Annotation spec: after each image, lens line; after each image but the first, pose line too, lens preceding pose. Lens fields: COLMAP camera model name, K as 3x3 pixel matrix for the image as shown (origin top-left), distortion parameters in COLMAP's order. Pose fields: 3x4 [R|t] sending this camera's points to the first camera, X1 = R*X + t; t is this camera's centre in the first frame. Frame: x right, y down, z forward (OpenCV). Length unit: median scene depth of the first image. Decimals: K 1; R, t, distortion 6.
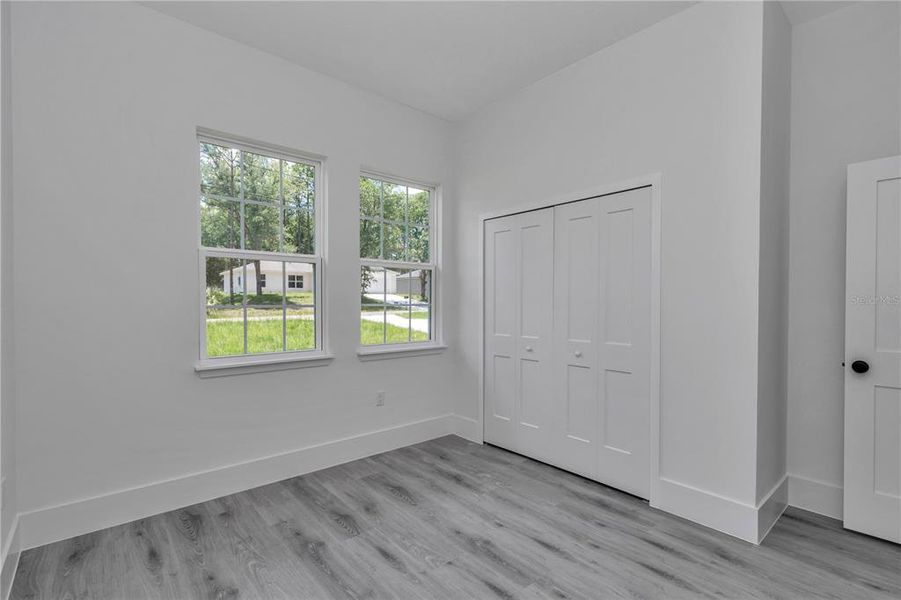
lens RADIAL K [[419.1, 0, 450.2], [0, 419.1, 318.5], [0, 0, 1]] dist [-0.001873, 0.000971]
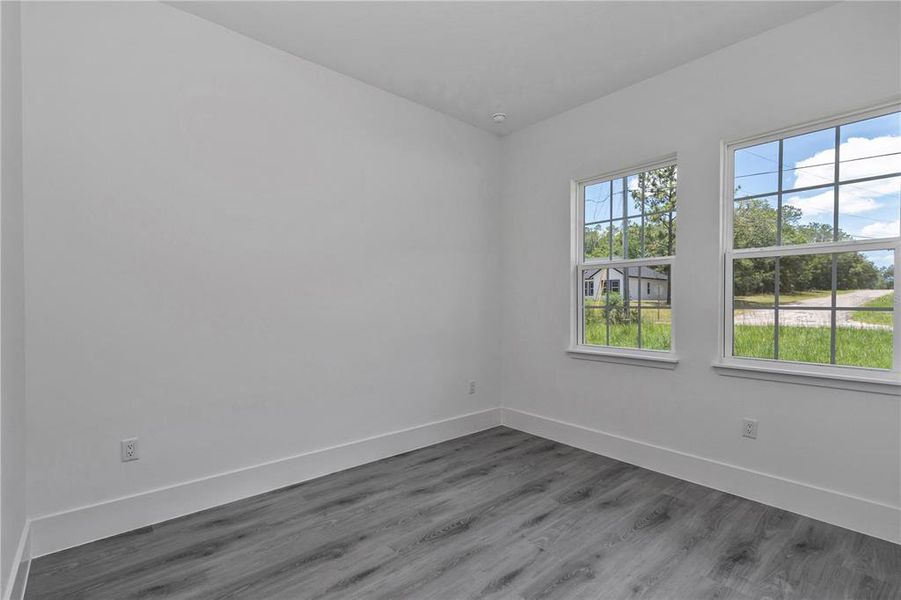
lens RADIAL K [[419.1, 0, 454.8], [0, 419.1, 304.3], [0, 0, 1]] dist [-0.001873, 0.000971]
pose [[0.013804, 0.008403, -0.999869, 0.788094], [-0.045431, 0.998937, 0.007768, -0.034373], [0.998872, 0.045318, 0.014171, 0.539639]]
